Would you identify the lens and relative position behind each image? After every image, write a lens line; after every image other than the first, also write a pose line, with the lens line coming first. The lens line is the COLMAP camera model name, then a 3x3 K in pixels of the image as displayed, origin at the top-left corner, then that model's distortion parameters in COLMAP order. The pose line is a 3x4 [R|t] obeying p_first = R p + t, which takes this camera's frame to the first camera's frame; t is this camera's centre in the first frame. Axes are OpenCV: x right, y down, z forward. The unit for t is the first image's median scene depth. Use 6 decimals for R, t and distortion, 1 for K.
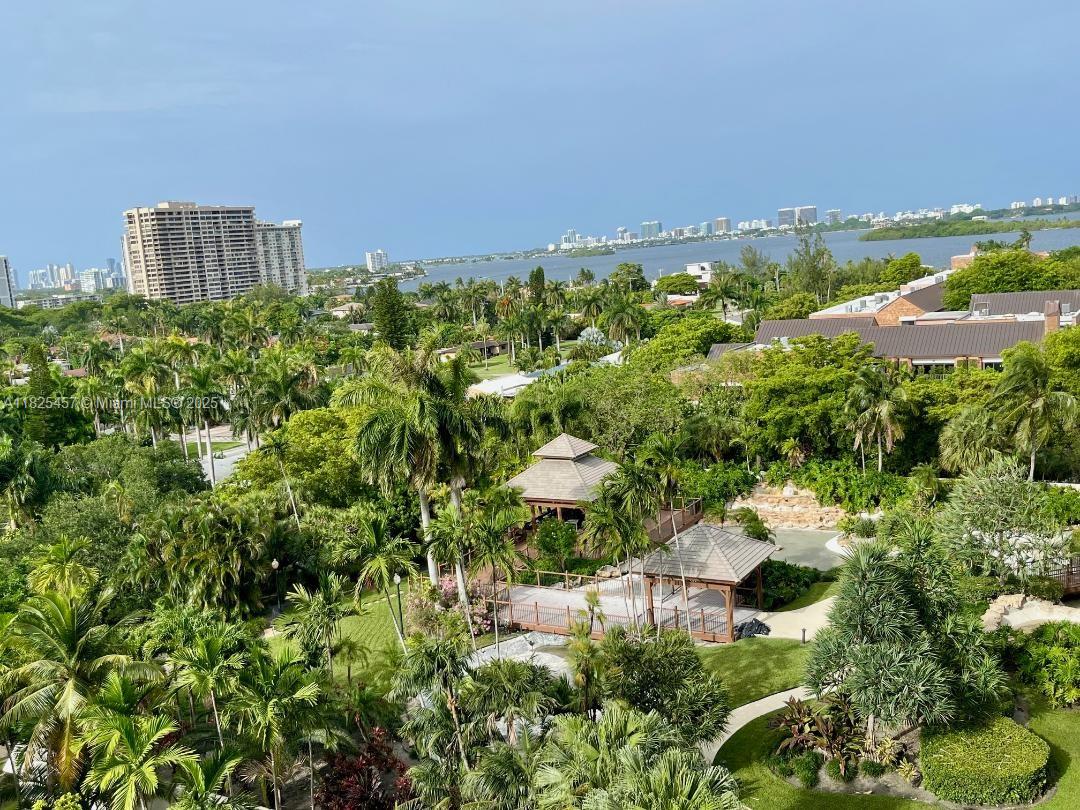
lens RADIAL K [[996.2, 0, 538.8], [0, 996.2, 388.7], [0, 0, 1]] dist [0.087507, -0.005808]
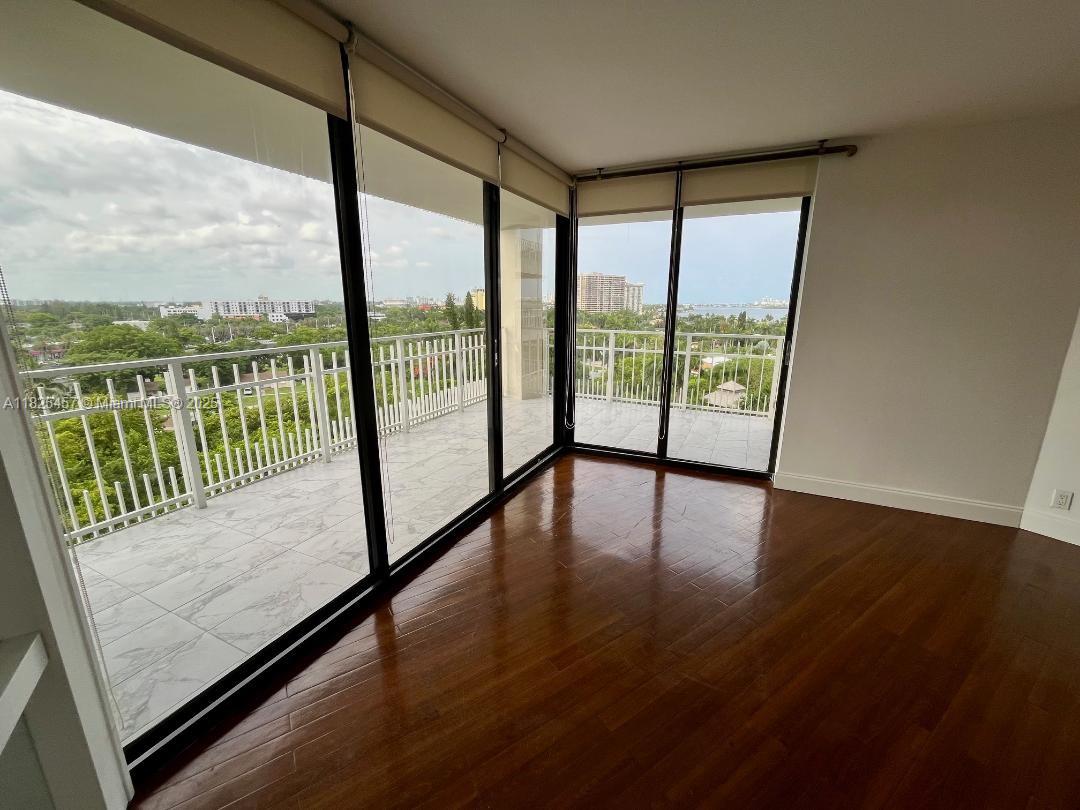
lens RADIAL K [[440.3, 0, 540.0], [0, 440.3, 405.0], [0, 0, 1]] dist [-0.000330, 0.000250]
pose [[0.895266, 0.185468, -0.405093, 0.032206], [-0.140793, 0.980414, 0.137717, 0.013927], [0.422701, -0.066259, 0.903844, -0.113983]]
